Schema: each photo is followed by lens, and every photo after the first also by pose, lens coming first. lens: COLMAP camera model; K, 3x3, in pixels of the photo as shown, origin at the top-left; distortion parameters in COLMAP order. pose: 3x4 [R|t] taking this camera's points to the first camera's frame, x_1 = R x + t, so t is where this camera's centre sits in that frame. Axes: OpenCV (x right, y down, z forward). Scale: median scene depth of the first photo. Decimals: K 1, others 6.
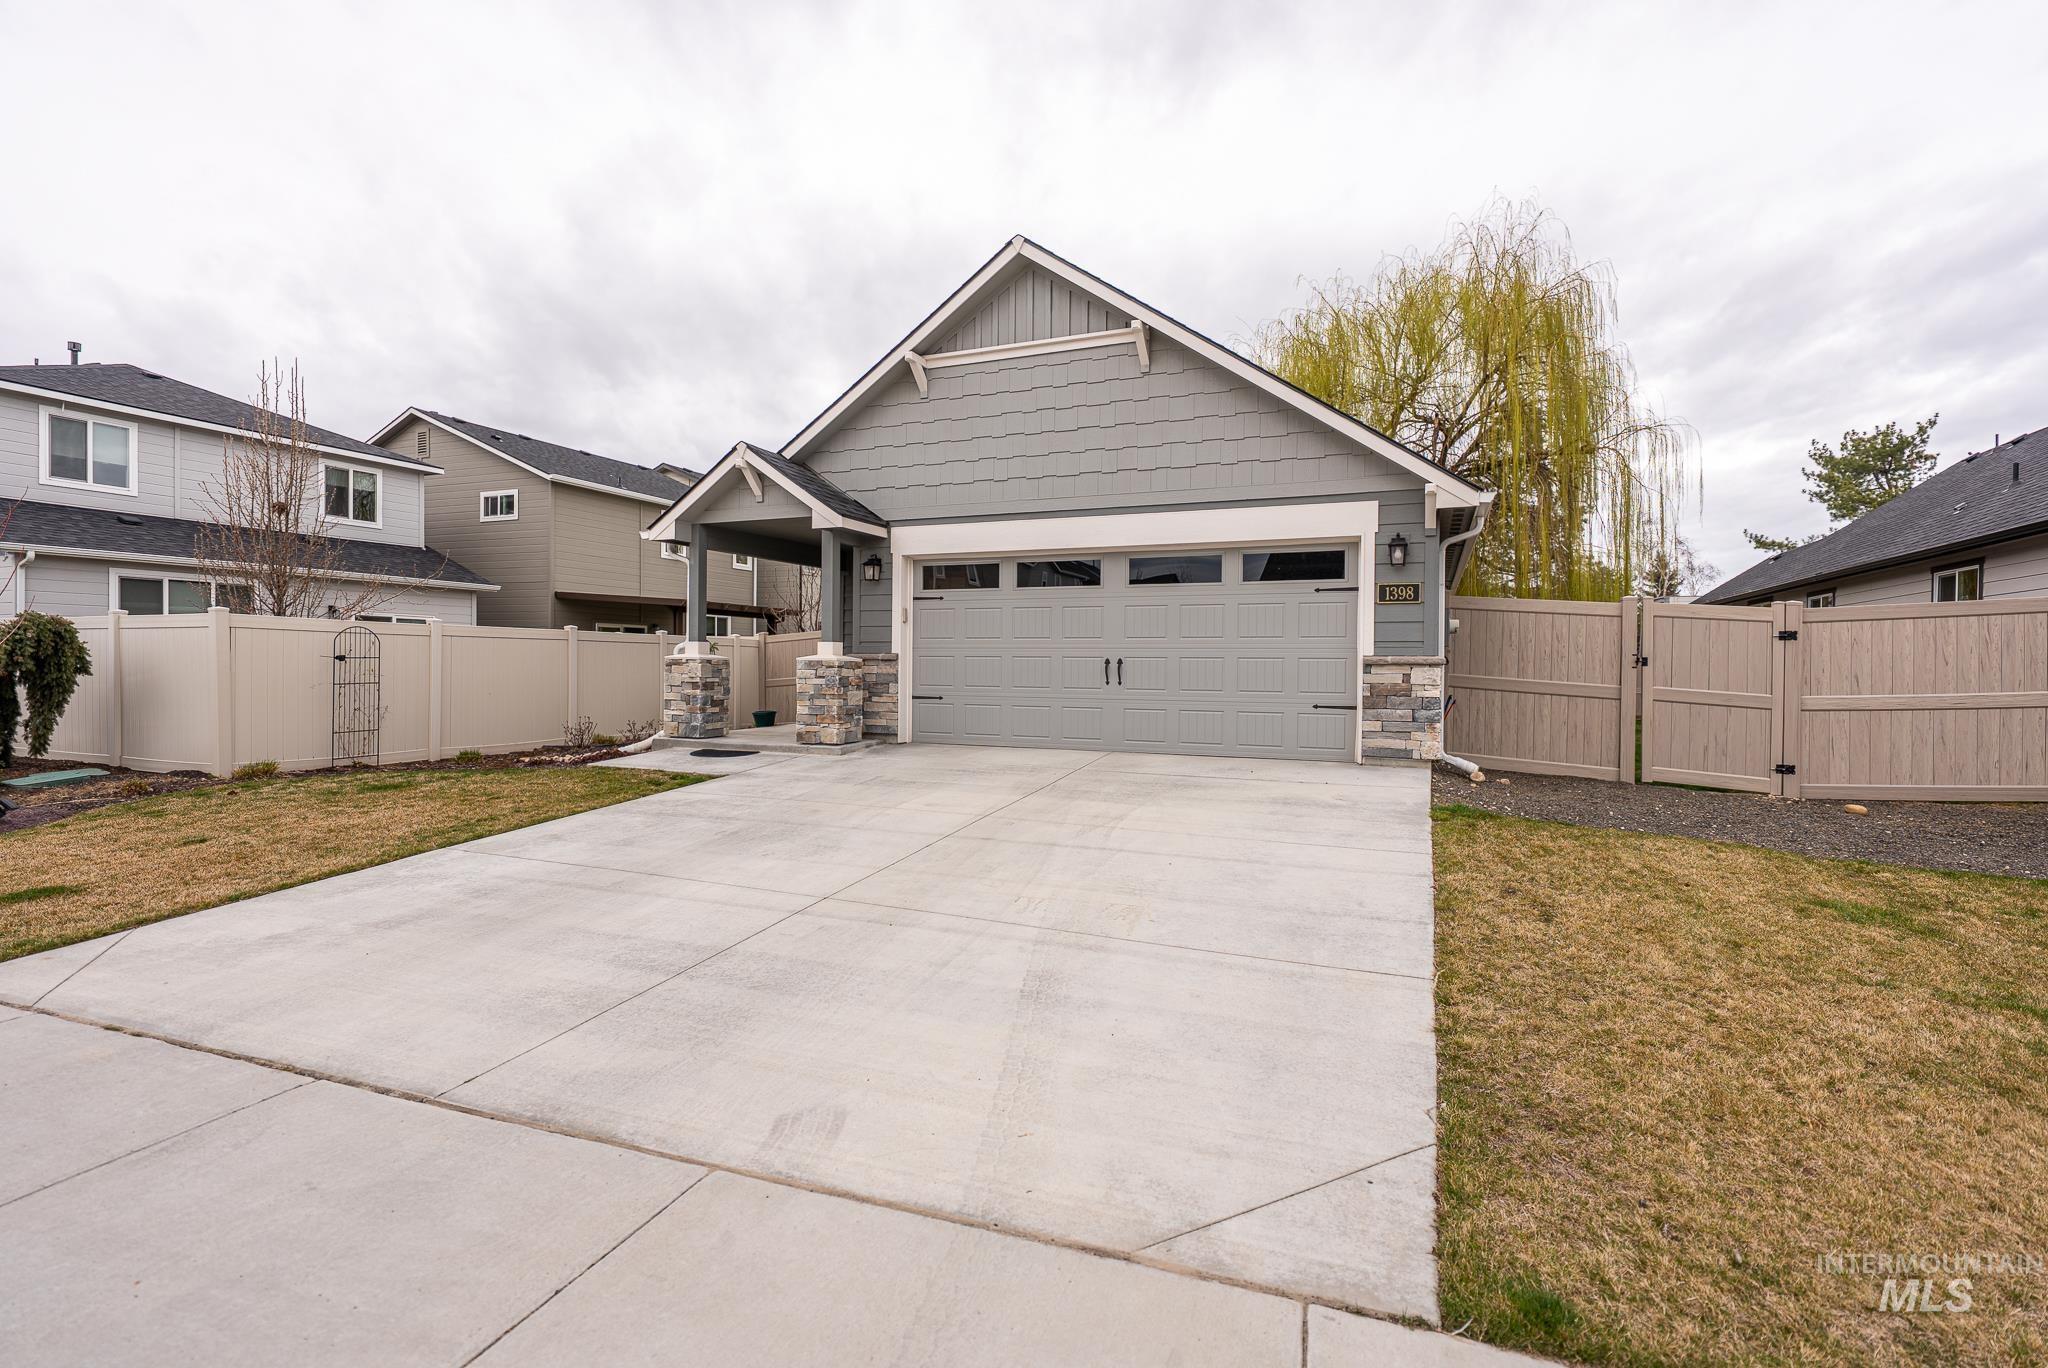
lens RADIAL K [[895.0, 0, 1022.4], [0, 895.0, 680.0], [0, 0, 1]] dist [-0.003233, -0.000020]
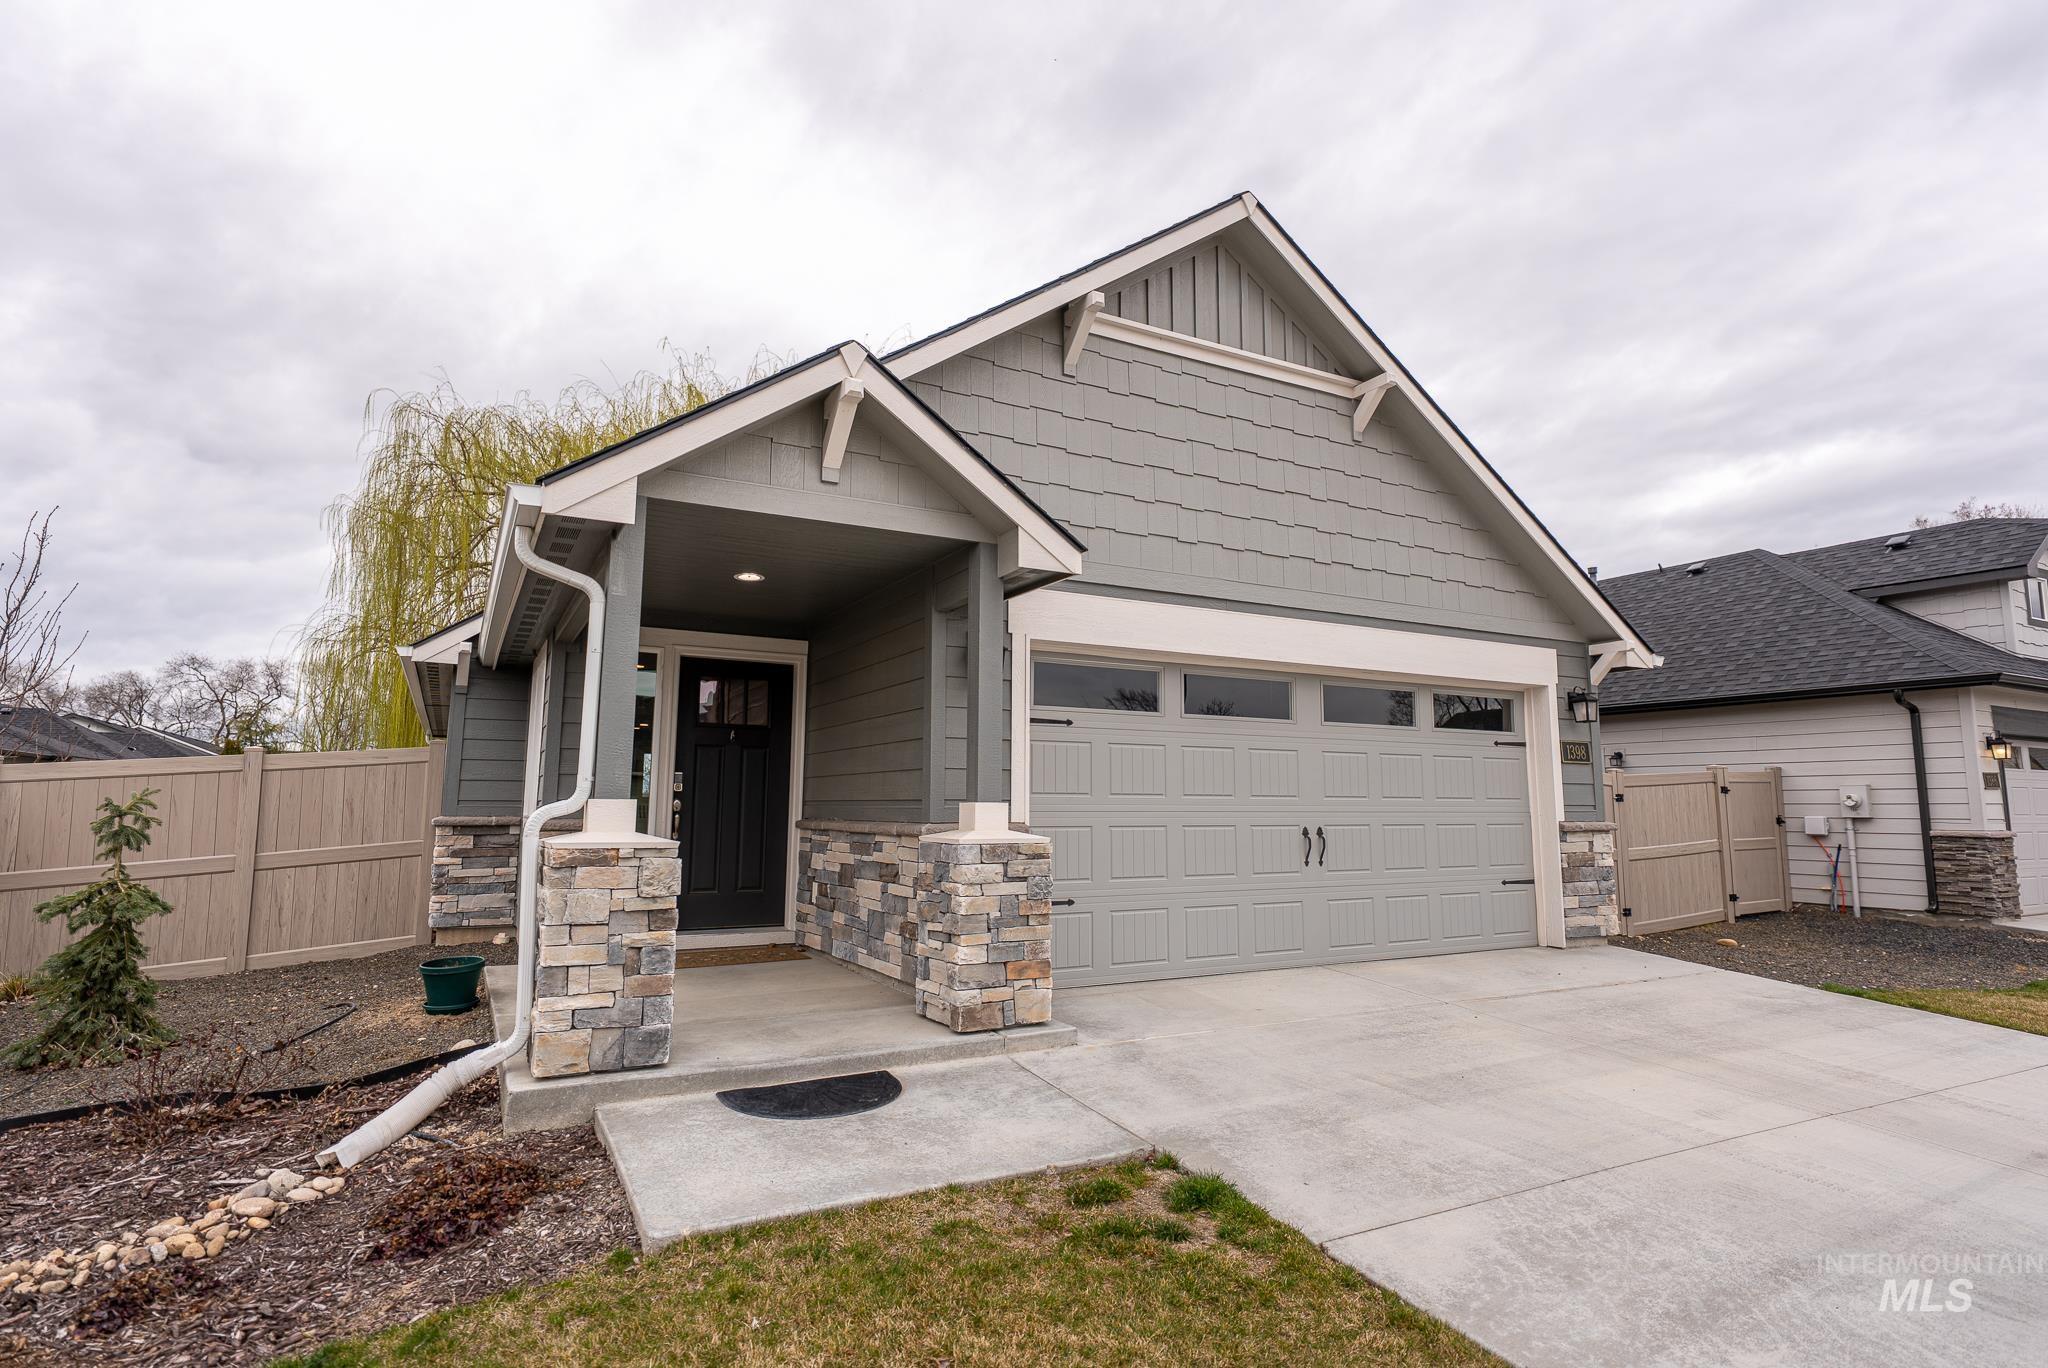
lens RADIAL K [[1031.5, 0, 1026.6], [0, 1031.5, 676.6], [0, 0, 1]] dist [0.003523, 0.000169]
pose [[0.645230, 0.088288, 0.758870, -0.653941], [0.011183, 0.992102, -0.124931, -0.041908], [-0.763906, 0.089096, 0.639147, 0.652514]]
